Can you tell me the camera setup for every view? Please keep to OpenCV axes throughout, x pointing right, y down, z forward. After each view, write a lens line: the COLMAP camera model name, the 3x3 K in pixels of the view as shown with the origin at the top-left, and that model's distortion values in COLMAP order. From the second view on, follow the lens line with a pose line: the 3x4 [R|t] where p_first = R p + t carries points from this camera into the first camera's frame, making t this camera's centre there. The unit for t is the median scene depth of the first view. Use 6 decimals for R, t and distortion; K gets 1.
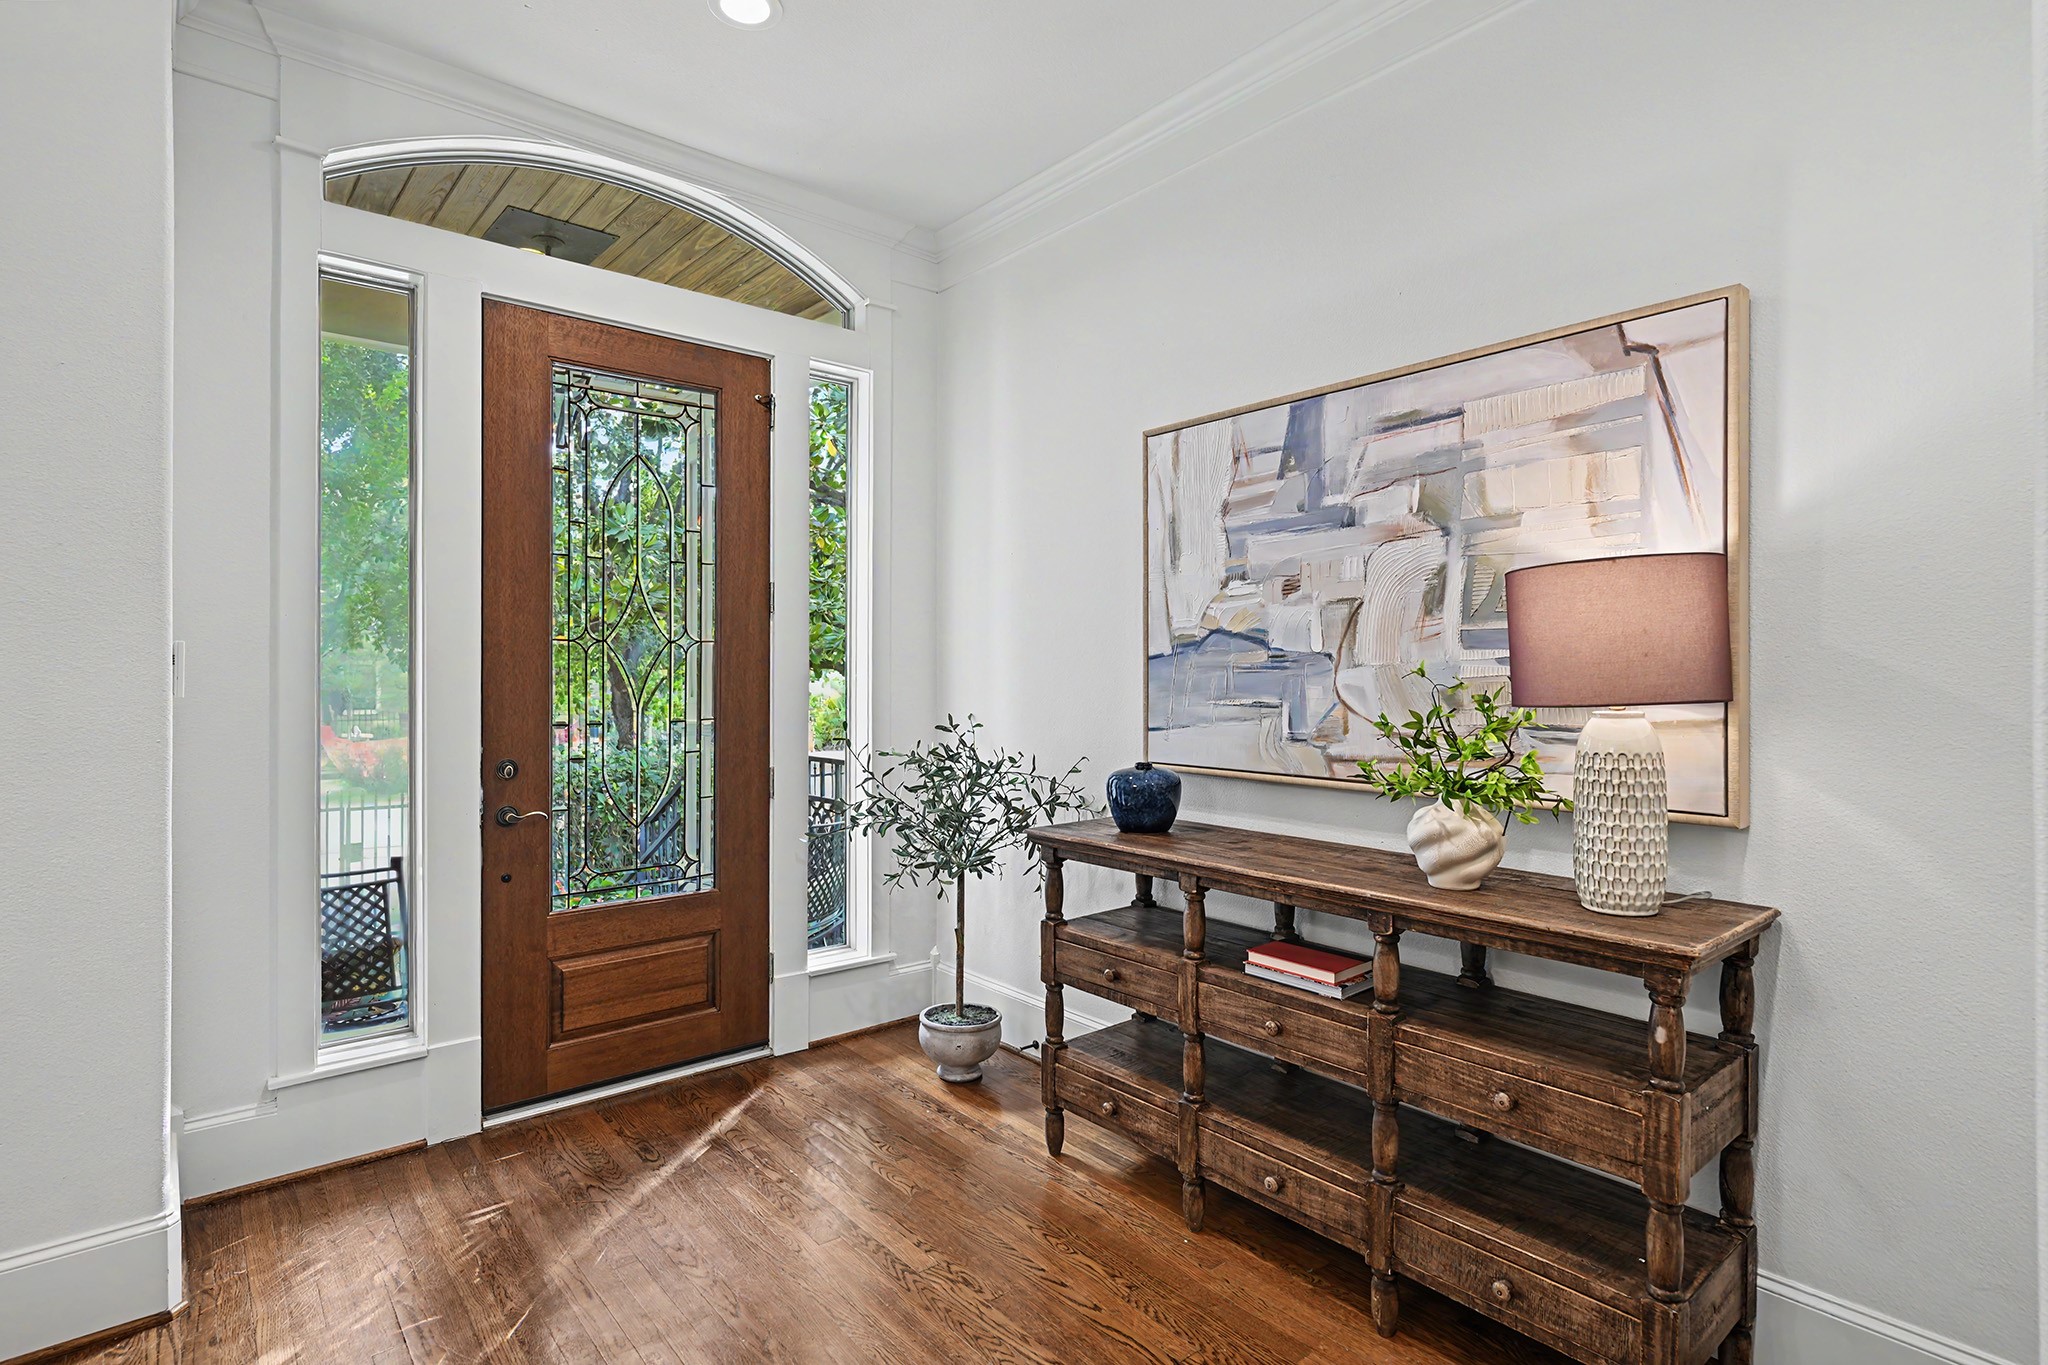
lens RADIAL K [[1041.0, 0, 1022.2], [0, 1041.0, 669.9], [0, 0, 1]] dist [-0.000613, 0.000028]
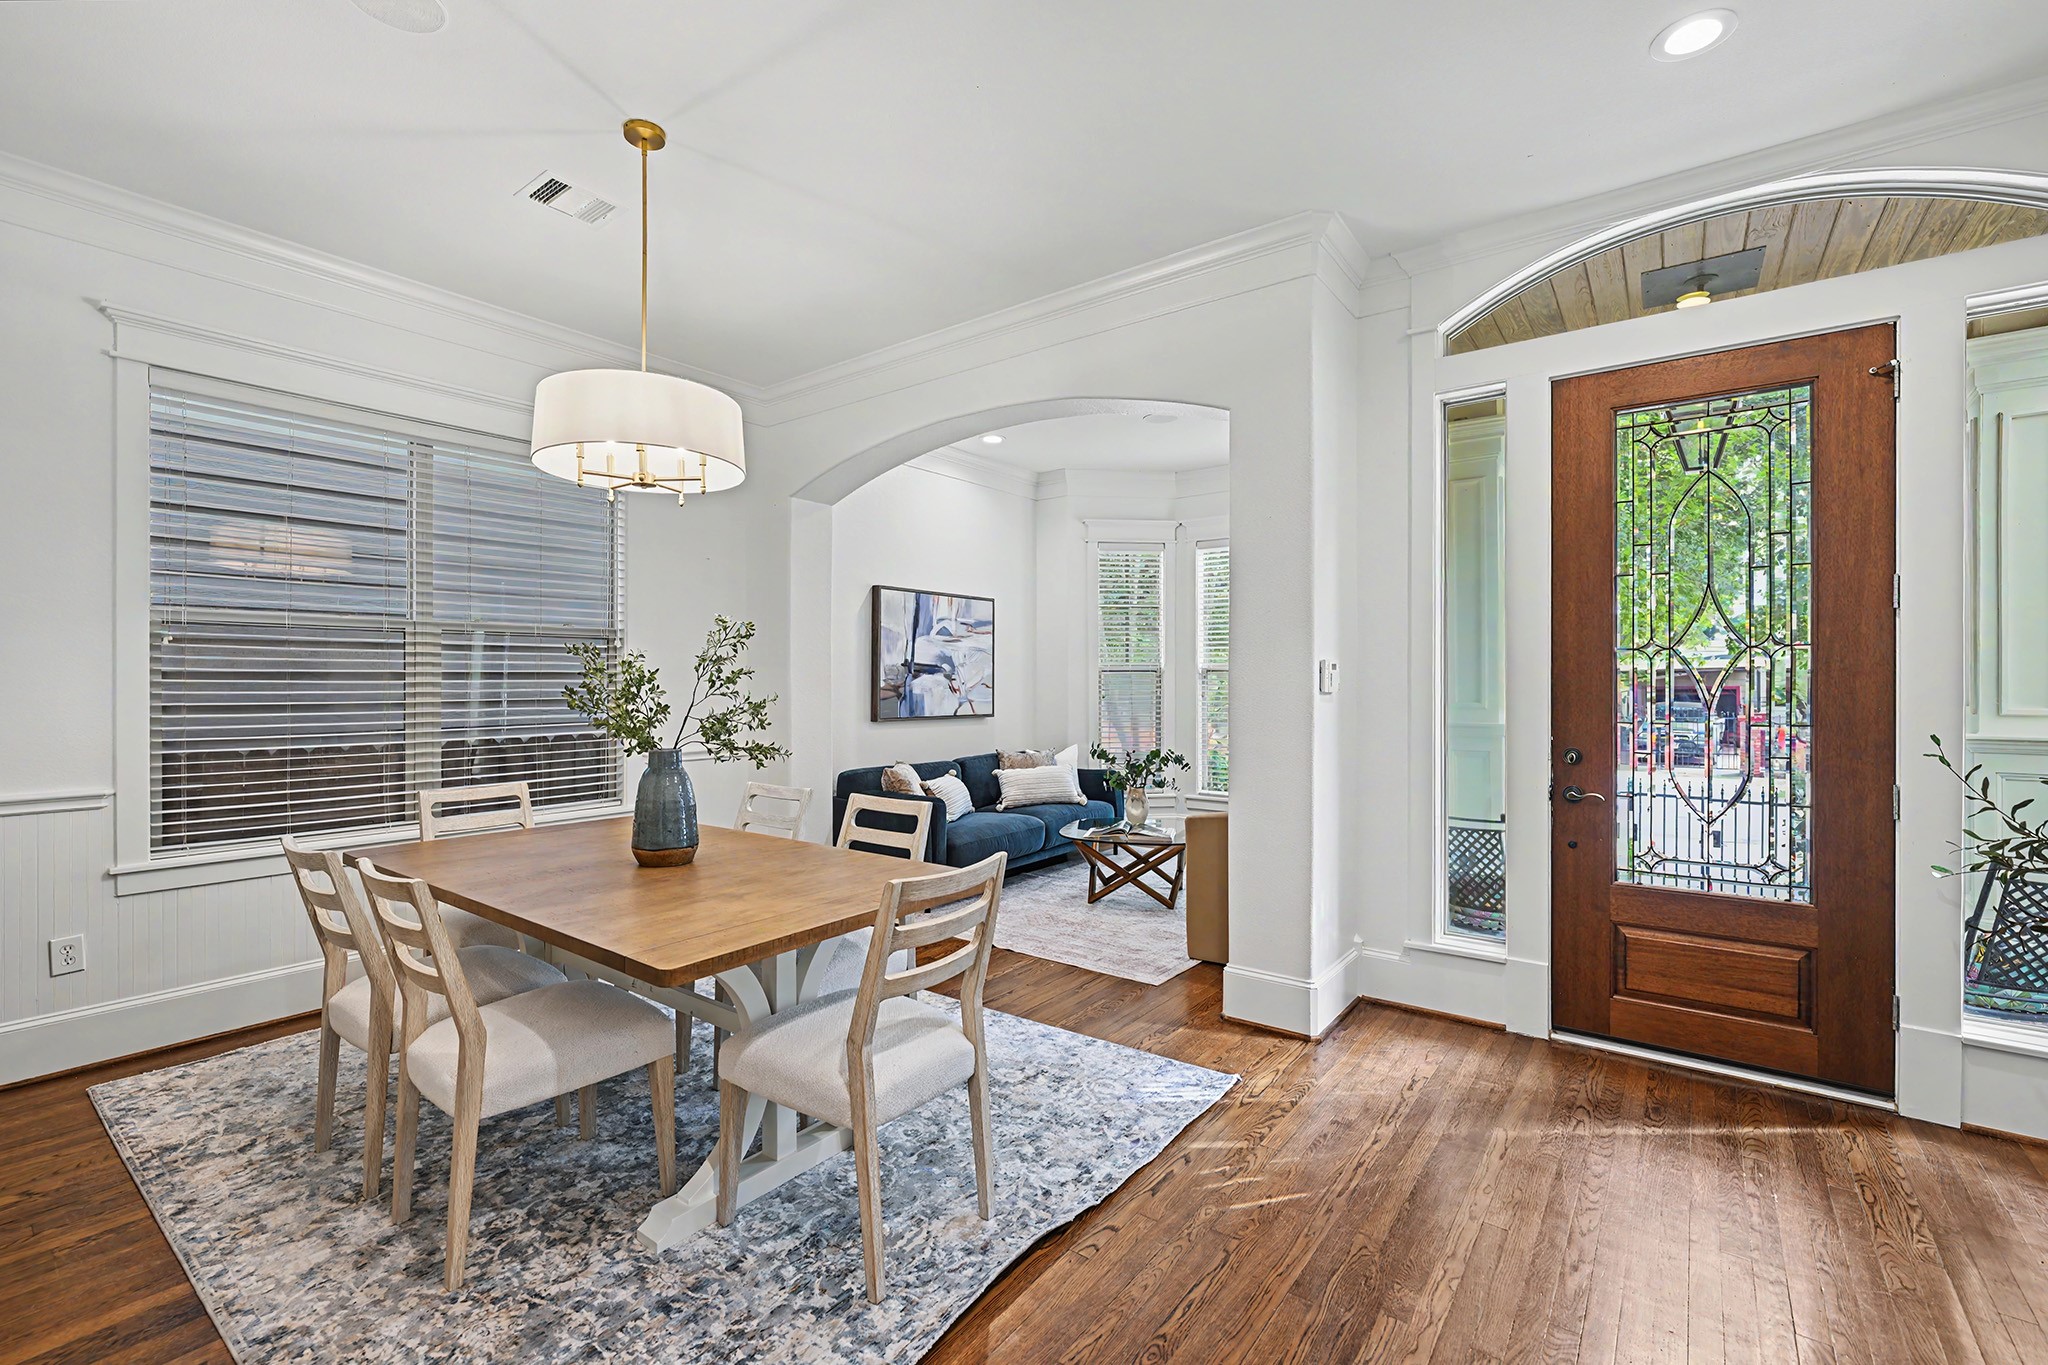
lens RADIAL K [[887.7, 0, 1017.1], [0, 887.7, 681.2], [0, 0, 1]] dist [0.003556, 0.000750]
pose [[0.220124, -0.001433, -0.975471, 0.379522], [-0.002357, 0.999995, -0.002001, 0.010791], [0.975469, 0.002740, 0.220120, 0.124507]]
